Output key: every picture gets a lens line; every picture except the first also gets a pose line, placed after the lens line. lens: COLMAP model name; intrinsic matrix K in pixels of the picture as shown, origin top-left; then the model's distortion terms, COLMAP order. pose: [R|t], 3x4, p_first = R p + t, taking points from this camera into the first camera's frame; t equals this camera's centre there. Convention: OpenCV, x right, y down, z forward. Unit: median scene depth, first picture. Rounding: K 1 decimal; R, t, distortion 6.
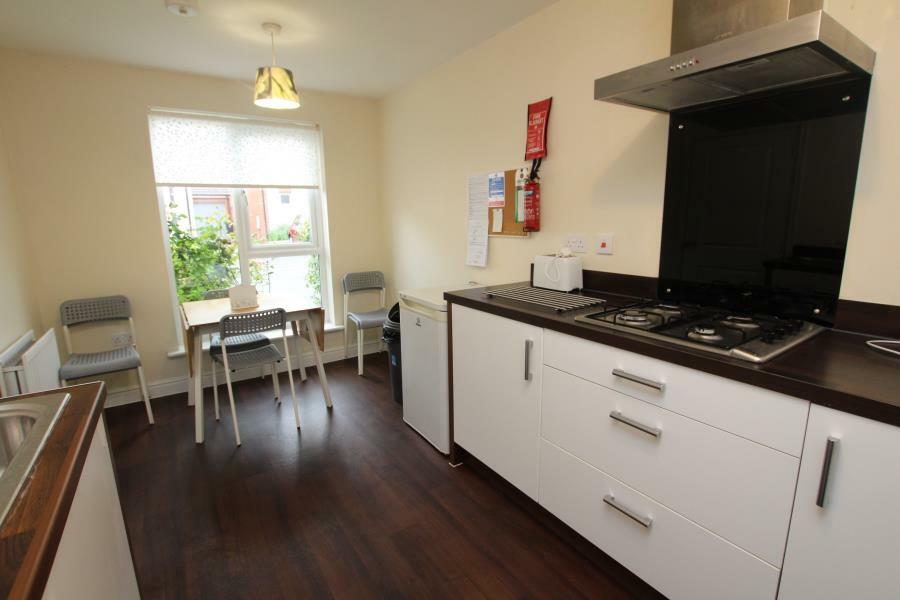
lens RADIAL K [[427.8, 0, 450.0], [0, 427.8, 300.0], [0, 0, 1]] dist [-0.002822, -0.000615]
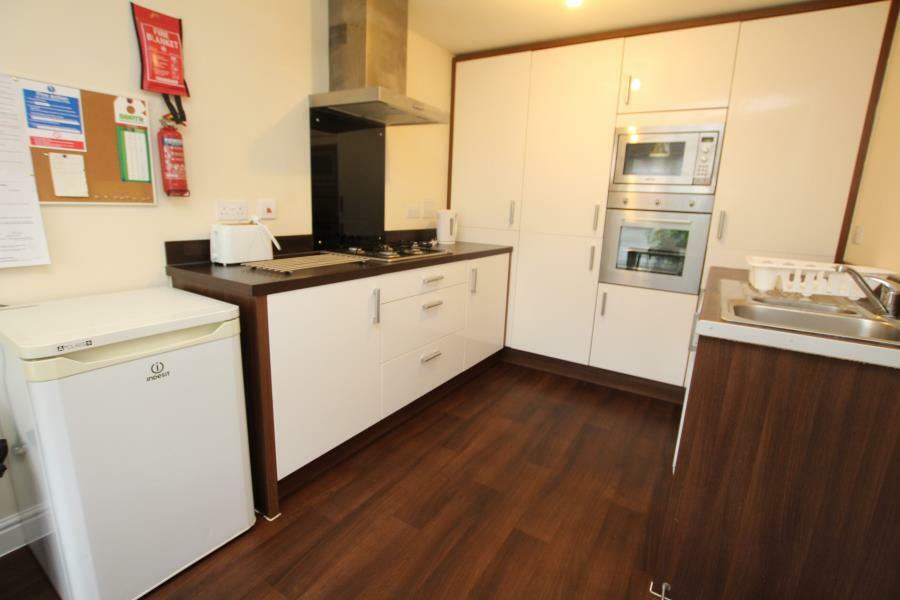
lens RADIAL K [[427.8, 0, 450.0], [0, 427.8, 300.0], [0, 0, 1]] dist [-0.002822, -0.000615]
pose [[-0.392810, -0.200404, 0.897518, -0.694594], [0.150773, 0.948726, 0.277826, -0.126349], [-0.907176, 0.244454, -0.342453, 0.884798]]
